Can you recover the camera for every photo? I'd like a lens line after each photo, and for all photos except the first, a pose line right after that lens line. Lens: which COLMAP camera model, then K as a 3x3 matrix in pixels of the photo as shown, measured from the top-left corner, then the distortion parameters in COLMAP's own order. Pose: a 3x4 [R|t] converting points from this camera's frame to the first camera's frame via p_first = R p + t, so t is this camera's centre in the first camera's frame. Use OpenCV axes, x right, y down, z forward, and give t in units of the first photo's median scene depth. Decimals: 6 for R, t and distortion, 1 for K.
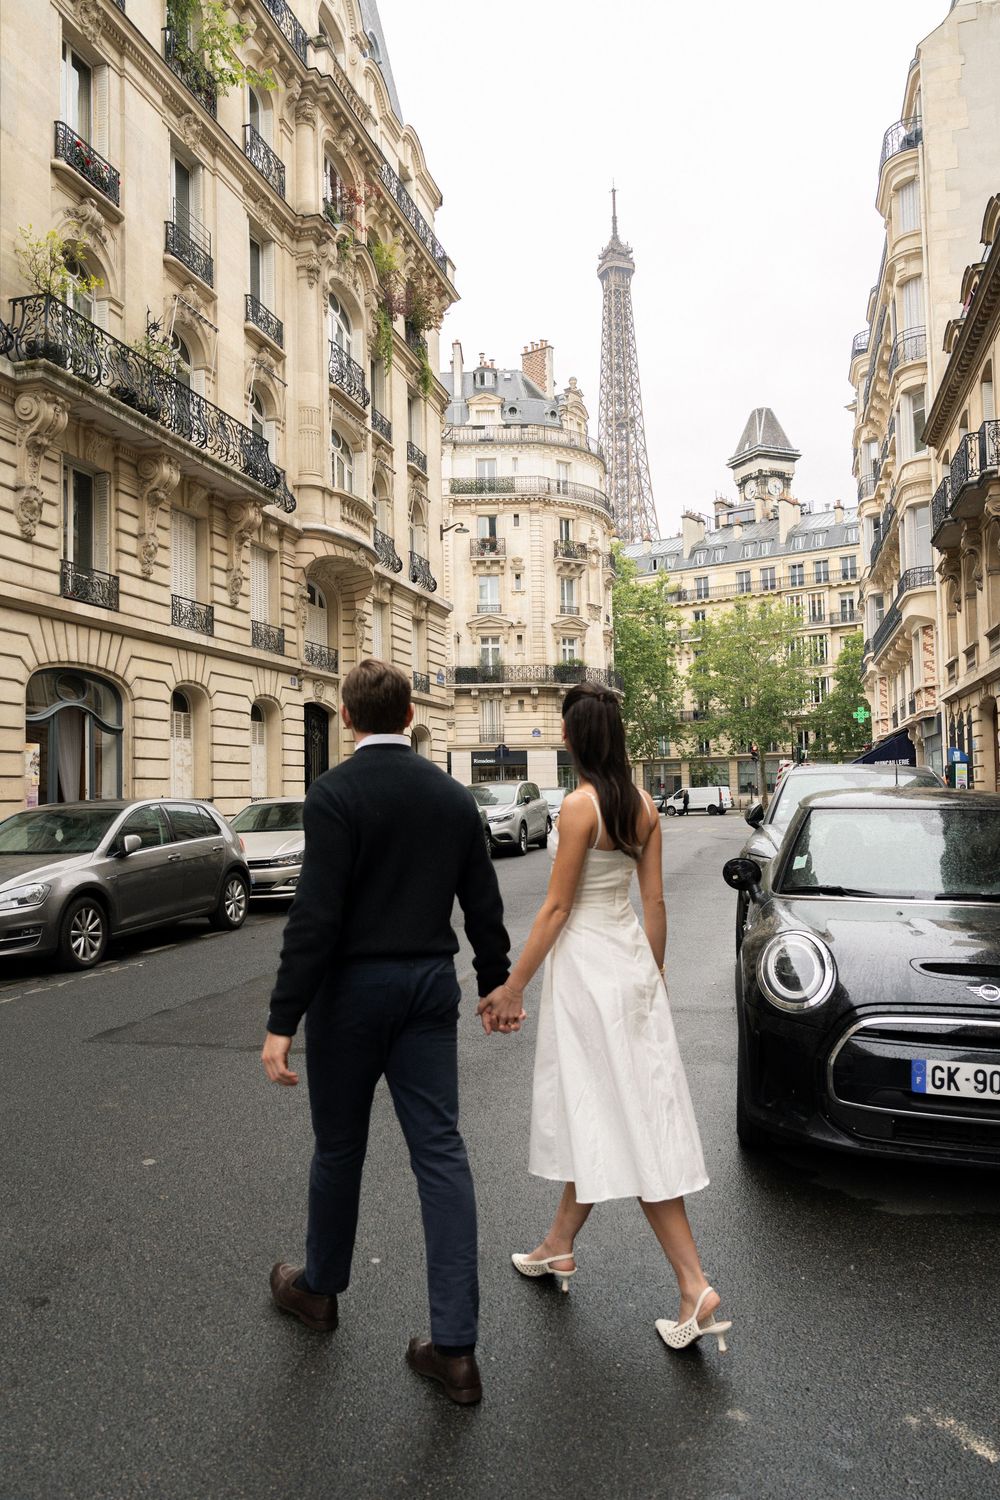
lens RADIAL K [[869.8, 0, 548.3], [0, 869.8, 749.6], [0, 0, 1]] dist [-0.001530, 0.009880]
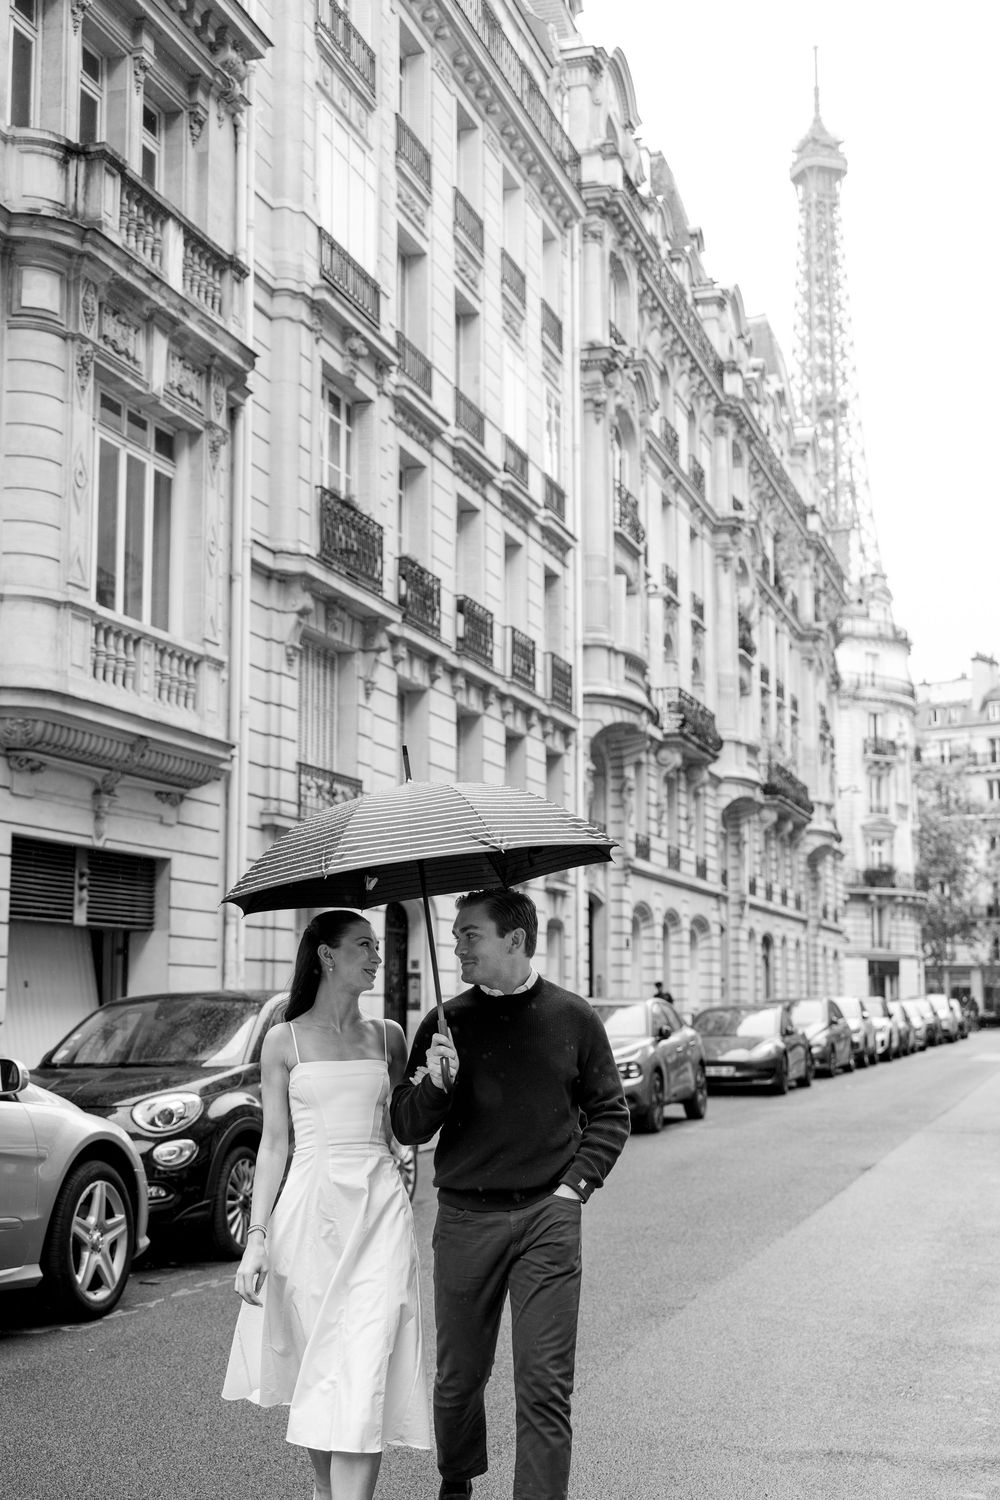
lens RADIAL K [[2048.1, 0, 495.5], [0, 2048.1, 793.0], [0, 0, 1]] dist [0.010235, 0.034660]
pose [[0.999885, 0.012343, -0.008843, -0.366495], [-0.012831, 0.998269, -0.057391, -0.045137], [0.008120, 0.057498, 0.998313, -1.209079]]
